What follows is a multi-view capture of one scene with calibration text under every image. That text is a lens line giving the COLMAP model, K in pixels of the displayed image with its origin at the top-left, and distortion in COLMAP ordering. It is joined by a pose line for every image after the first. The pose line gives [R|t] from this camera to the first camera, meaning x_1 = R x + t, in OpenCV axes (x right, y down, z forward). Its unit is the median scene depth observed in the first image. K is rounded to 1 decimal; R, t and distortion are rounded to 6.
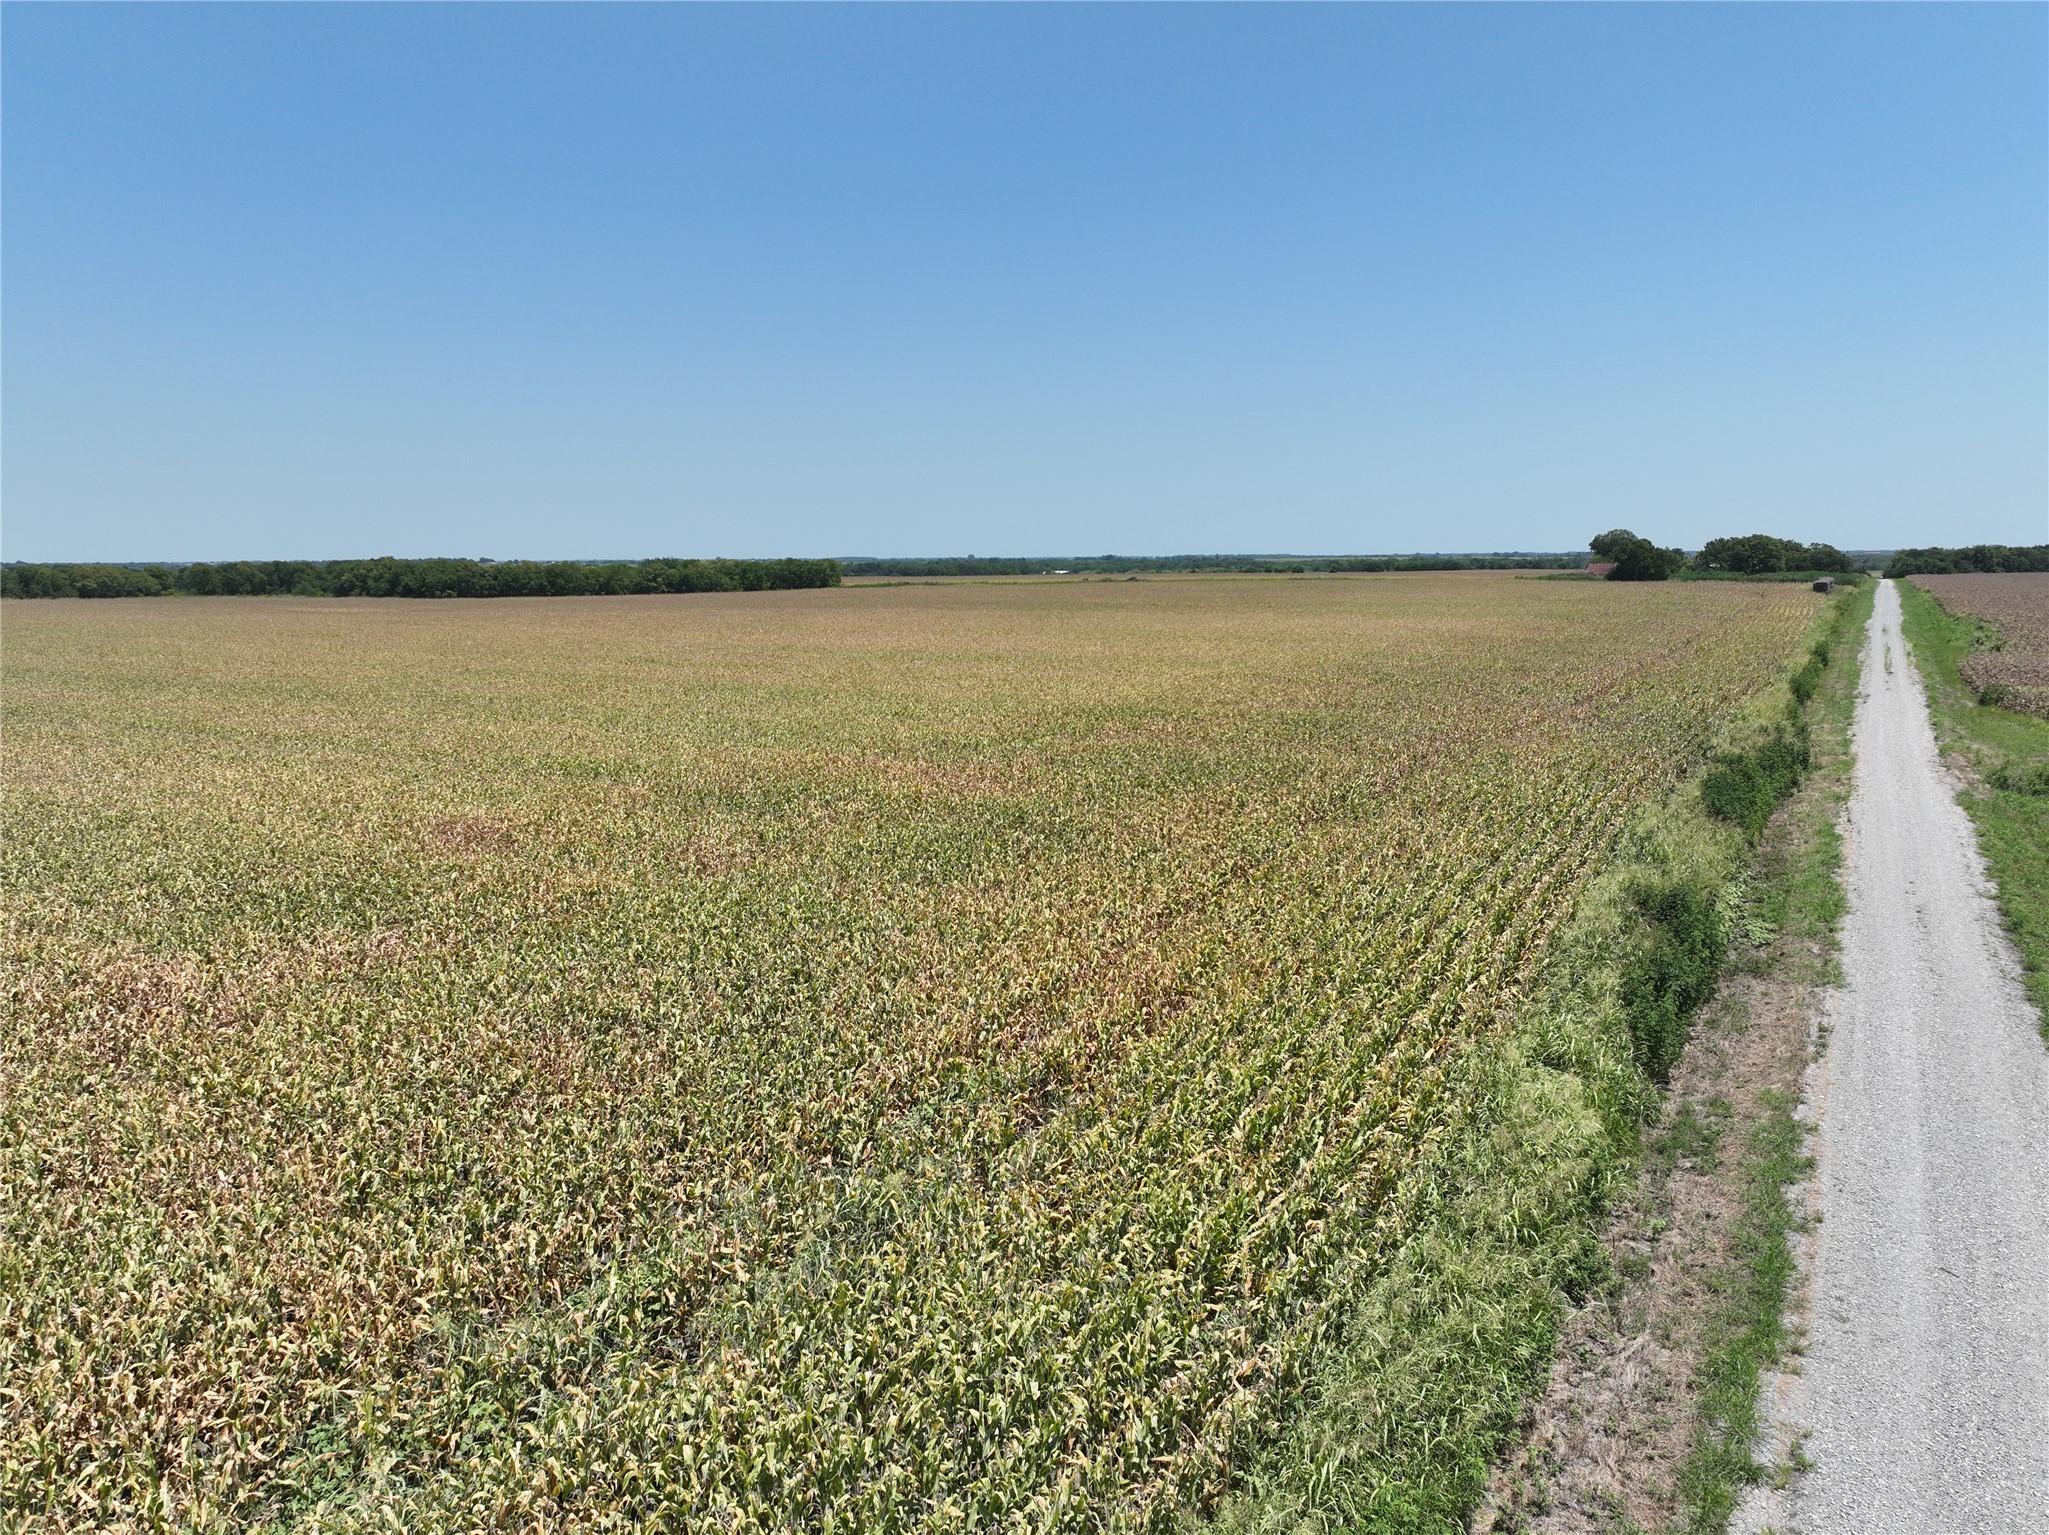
lens RADIAL K [[1447.3, 0, 1026.9], [0, 1447.3, 767.9], [0, 0, 1]] dist [0.001523, 0.012870]
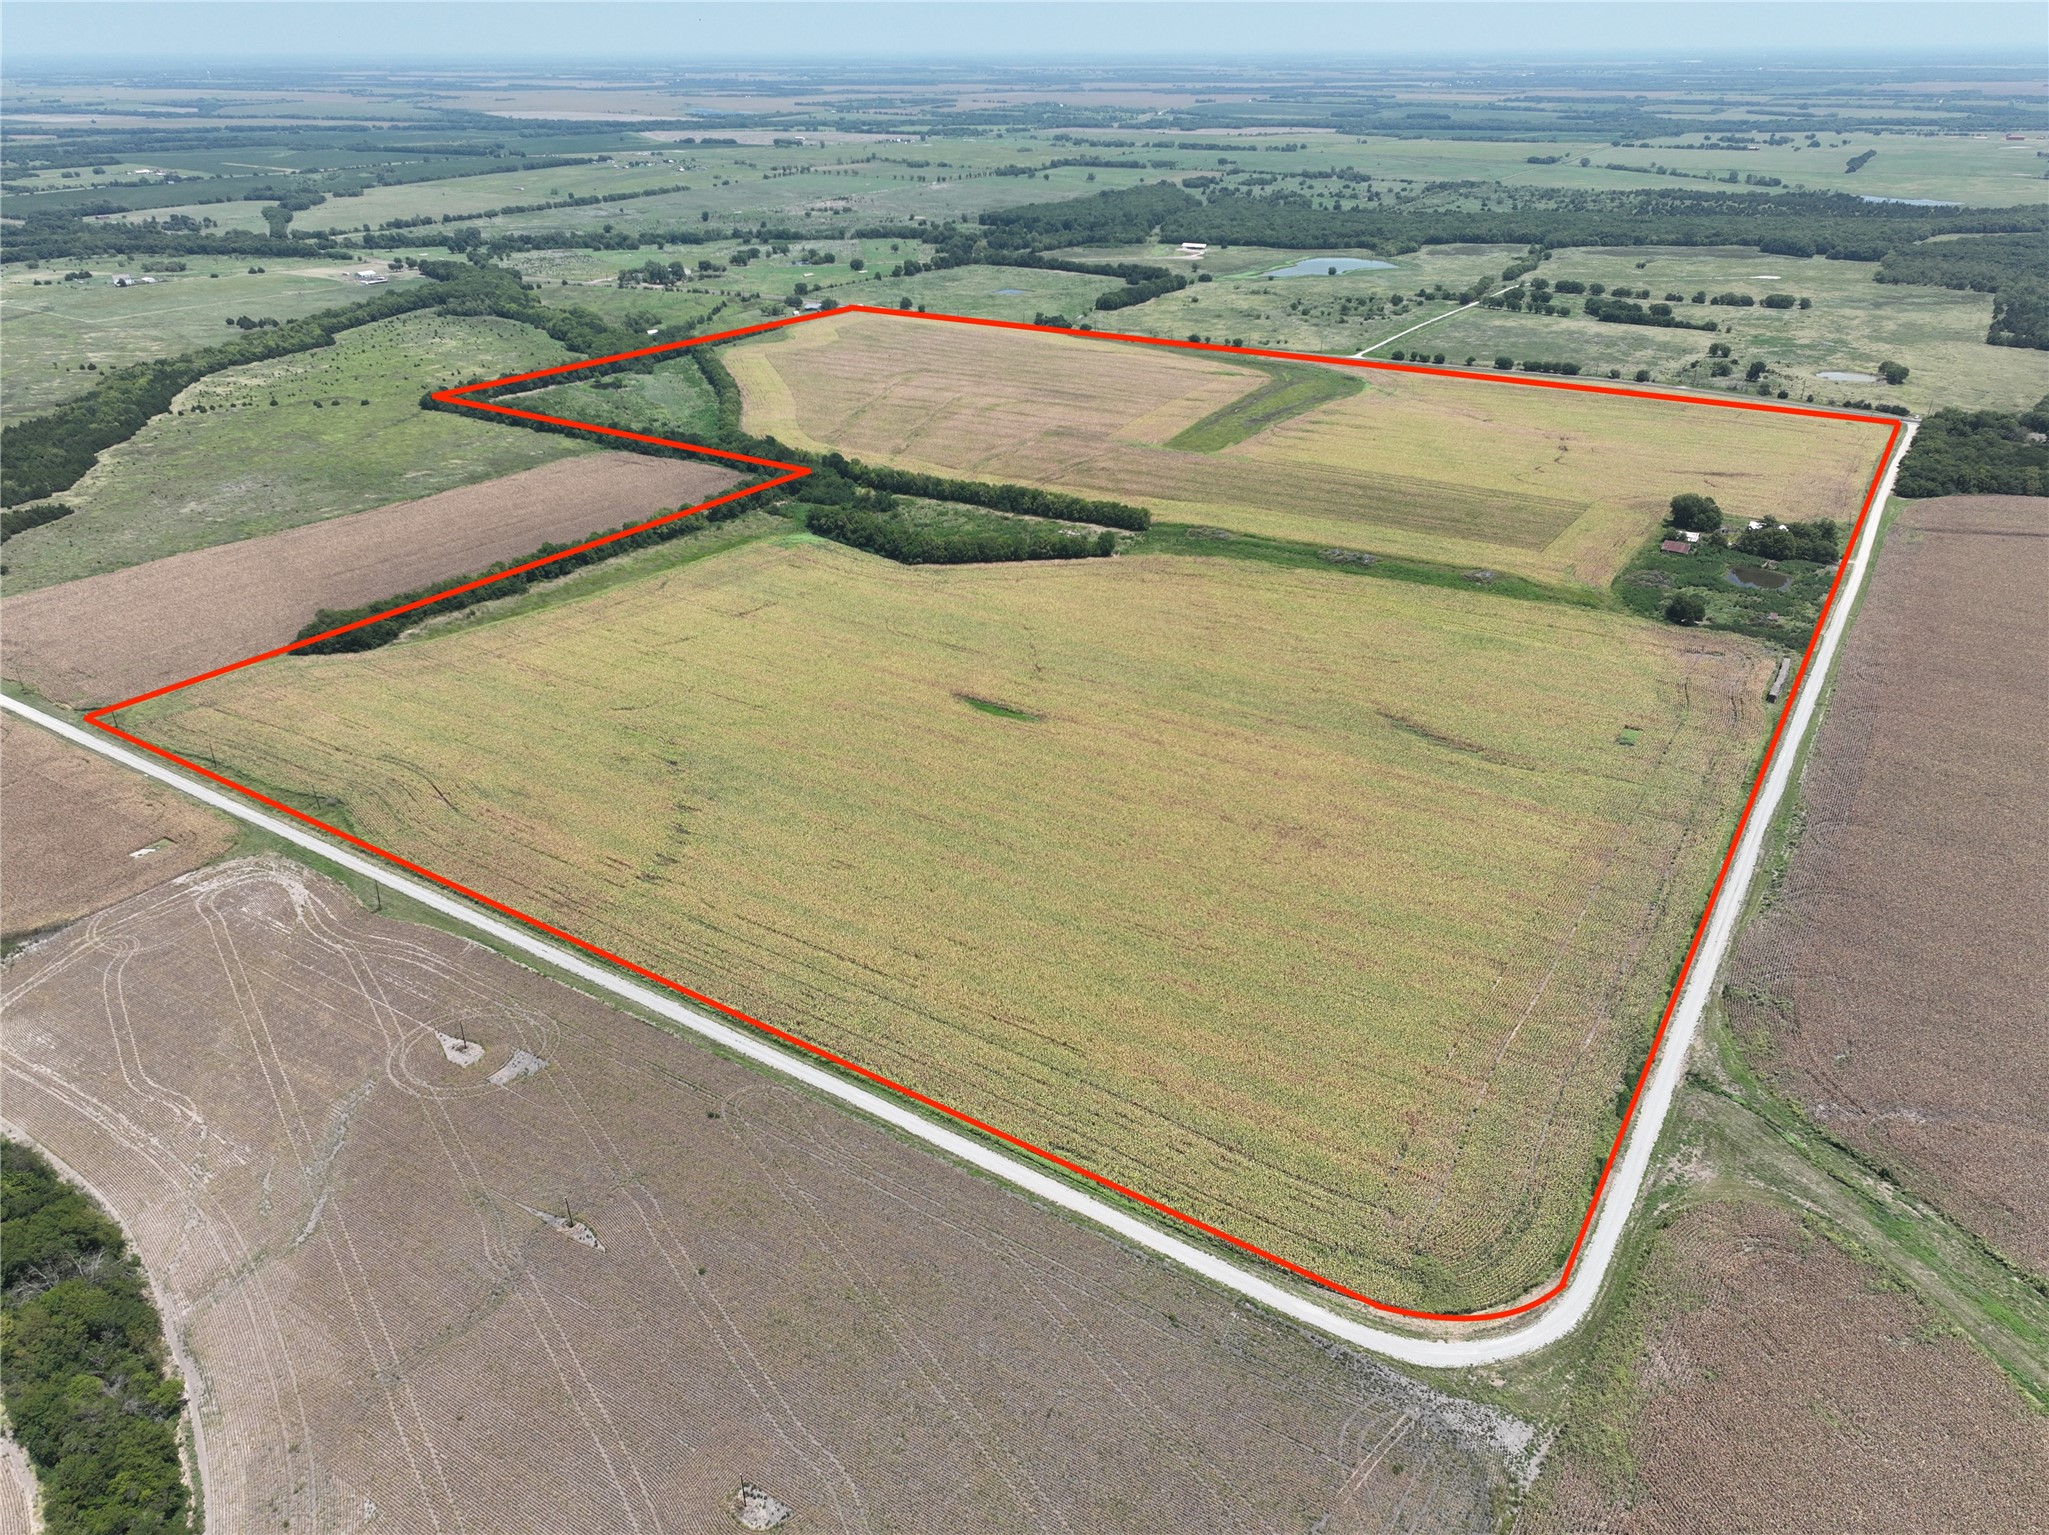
lens RADIAL K [[1447.3, 0, 1026.9], [0, 1447.3, 767.9], [0, 0, 1]] dist [0.001523, 0.012870]
pose [[0.999216, 0.021459, -0.033273, -0.207531], [-0.009846, 0.948657, 0.316153, -0.370662], [0.038349, -0.315578, 0.948124, -0.498729]]
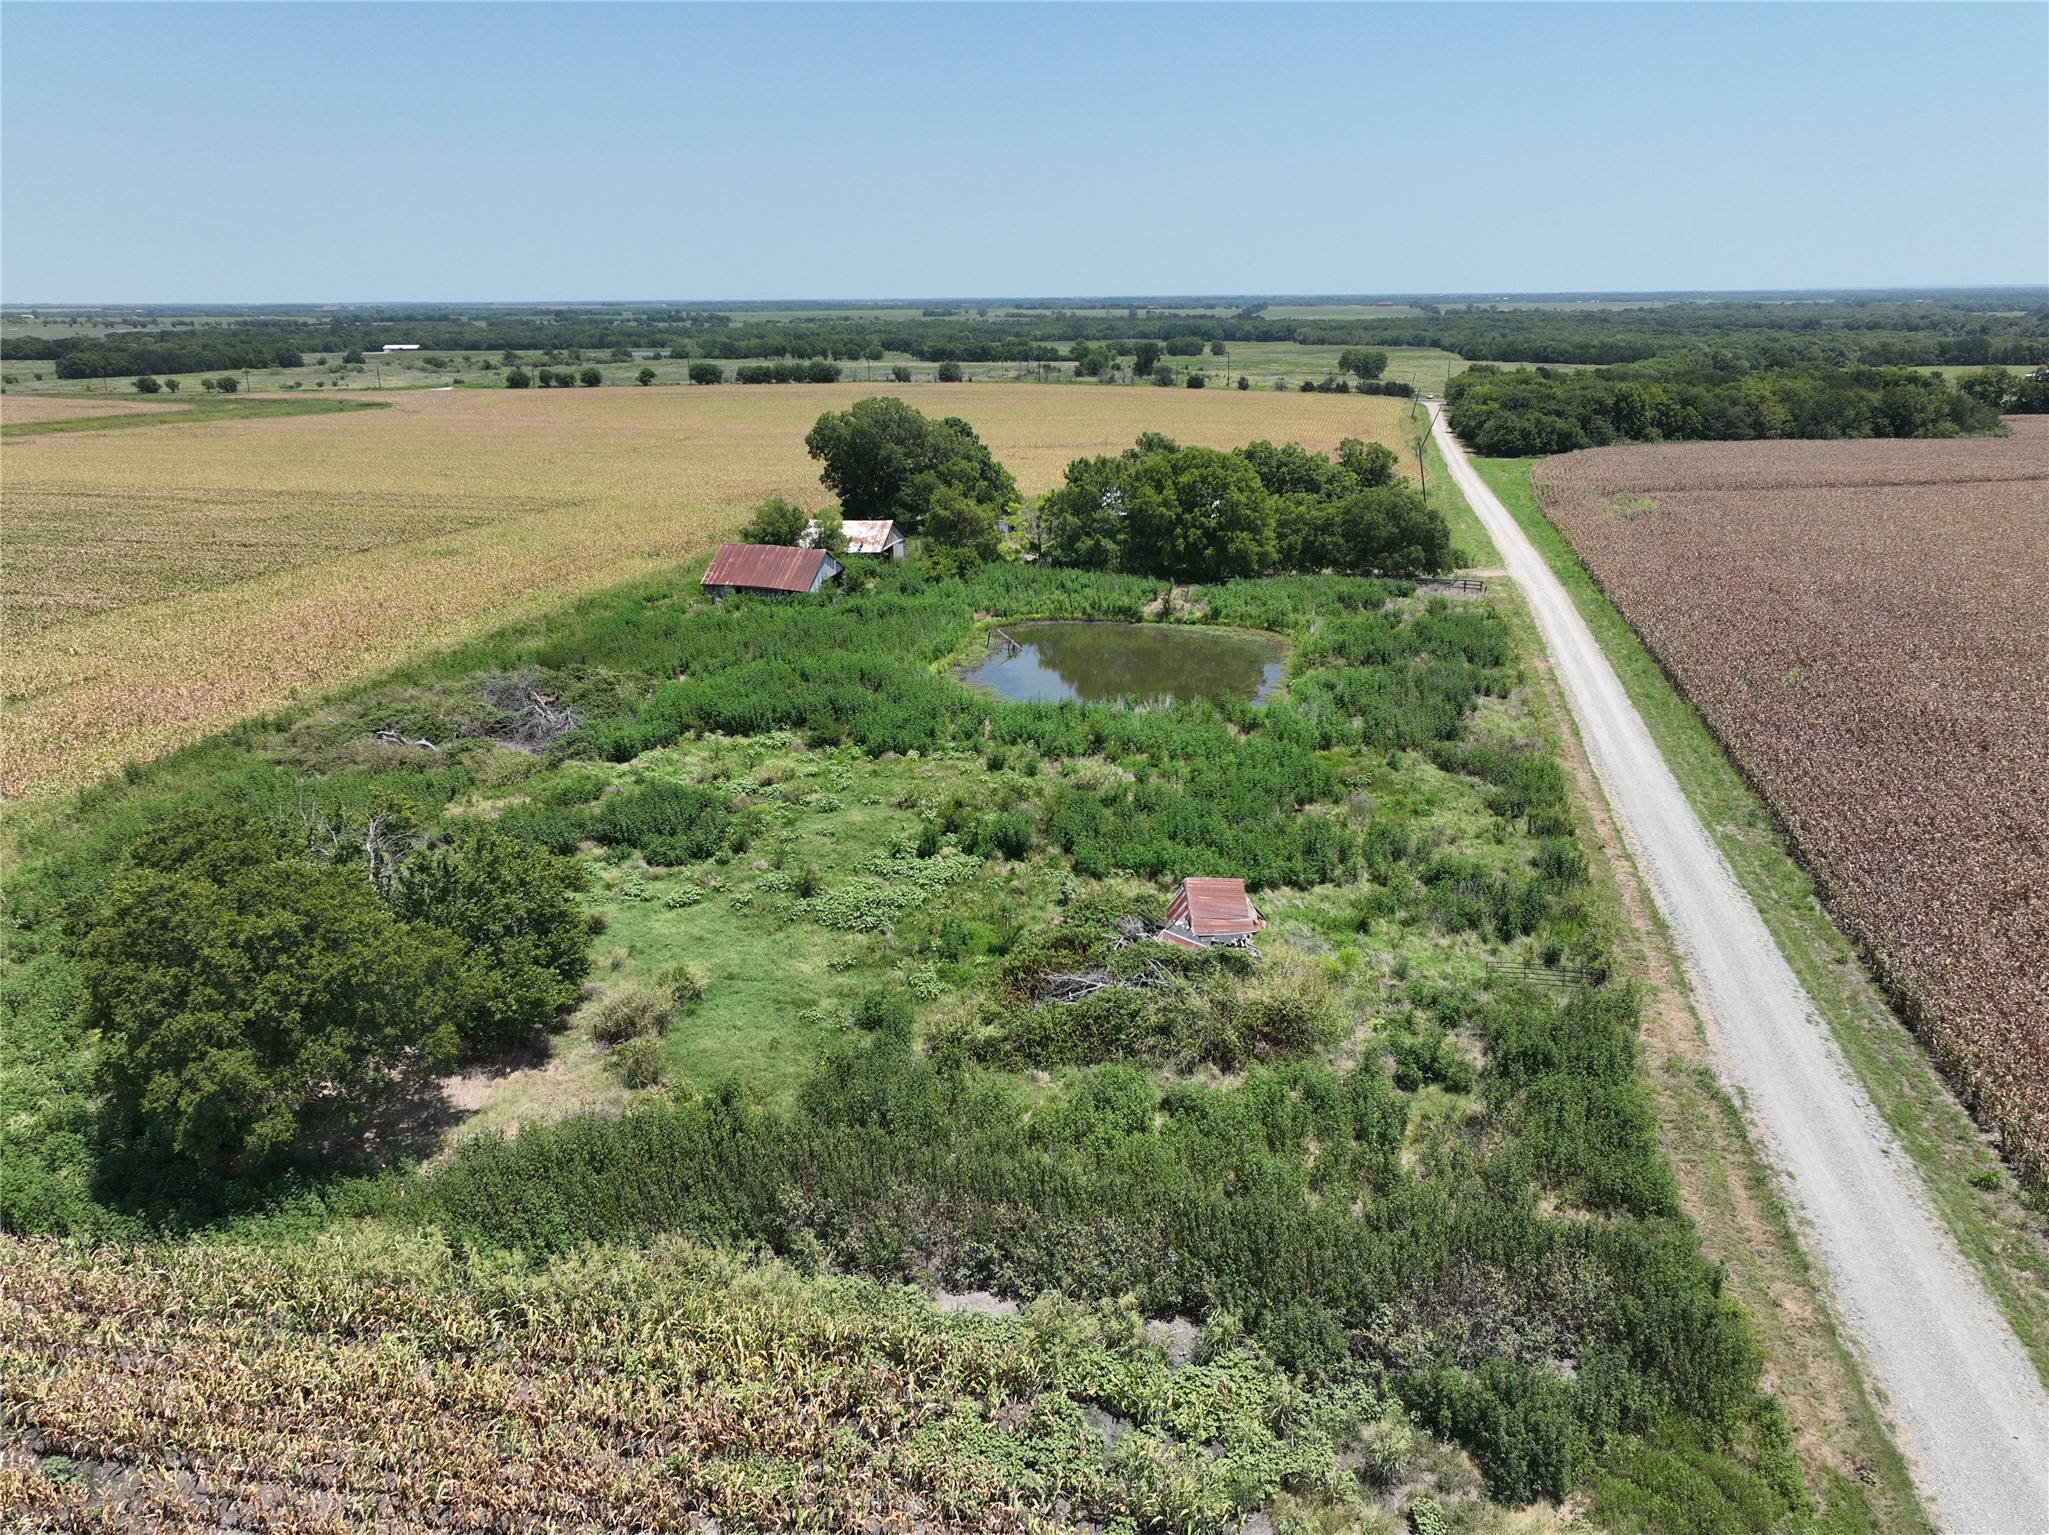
lens RADIAL K [[1447.3, 0, 1026.9], [0, 1447.3, 767.9], [0, 0, 1]] dist [0.001523, 0.012870]
pose [[0.956561, -0.091181, 0.276908, 0.346667], [0.043292, 0.983727, 0.174375, -0.140401], [-0.288301, -0.154813, 0.944942, 0.648189]]
